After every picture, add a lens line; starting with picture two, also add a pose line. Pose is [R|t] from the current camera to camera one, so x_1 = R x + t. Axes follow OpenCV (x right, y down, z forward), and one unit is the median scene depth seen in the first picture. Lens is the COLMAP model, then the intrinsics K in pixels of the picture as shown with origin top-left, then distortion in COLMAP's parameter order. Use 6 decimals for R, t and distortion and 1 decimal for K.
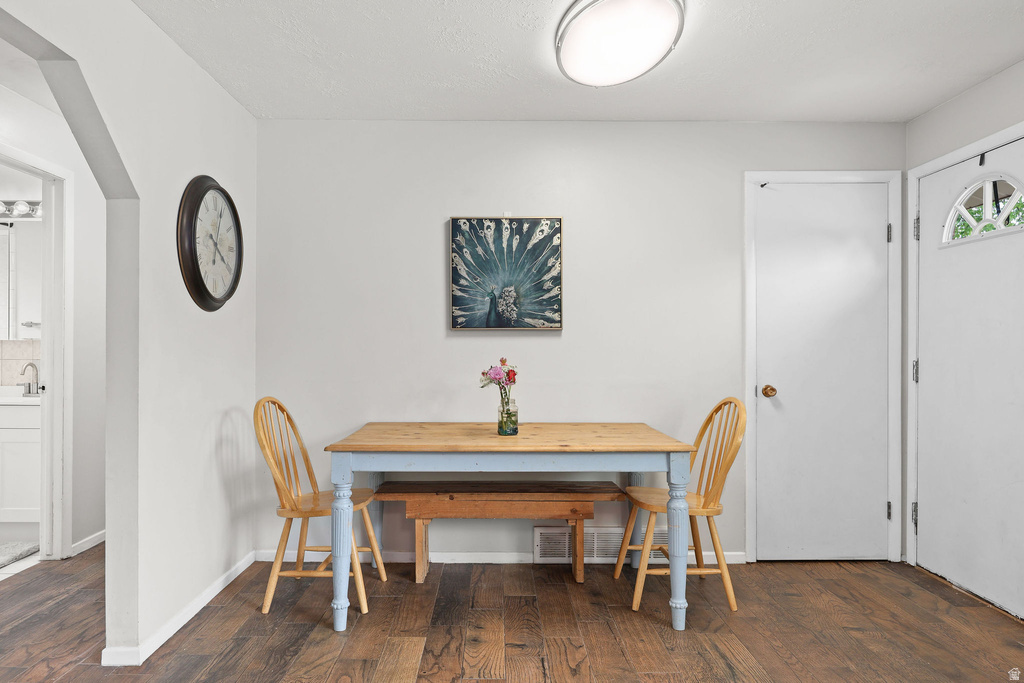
lens RADIAL K [[644.2, 0, 506.4], [0, 644.2, 344.3], [0, 0, 1]] dist [0.004071, 0.000902]
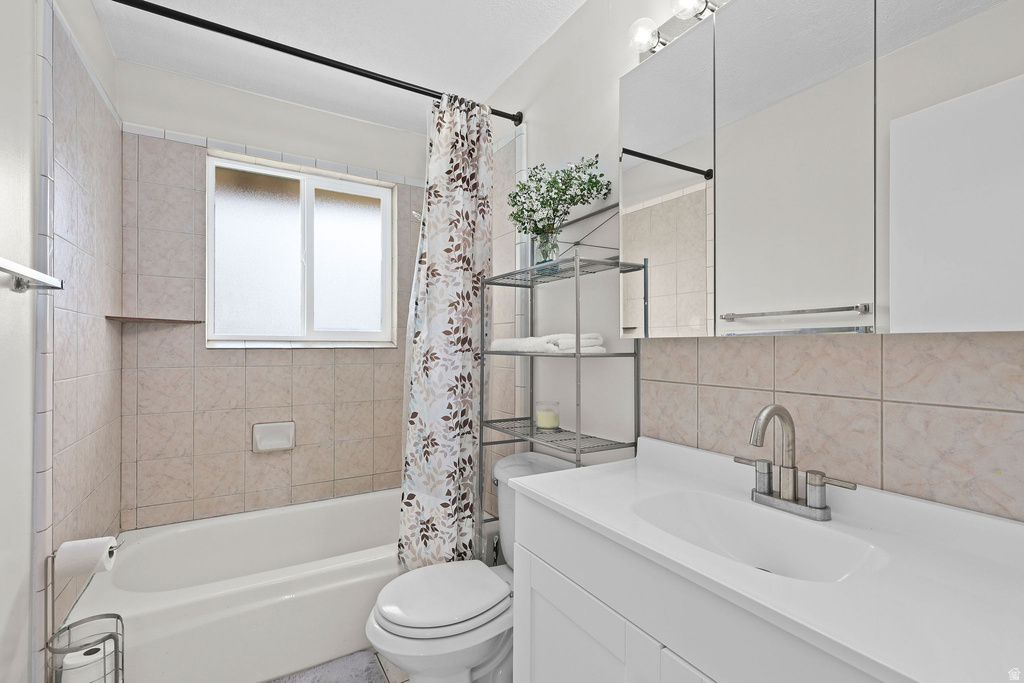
lens RADIAL K [[458.4, 0, 510.7], [0, 458.4, 342.6], [0, 0, 1]] dist [-0.001672, -0.000177]
pose [[0.500744, -0.004132, -0.865585, -0.596278], [0.001122, 0.999991, -0.004124, -0.002007], [0.865594, 0.001094, 0.500745, 0.759223]]
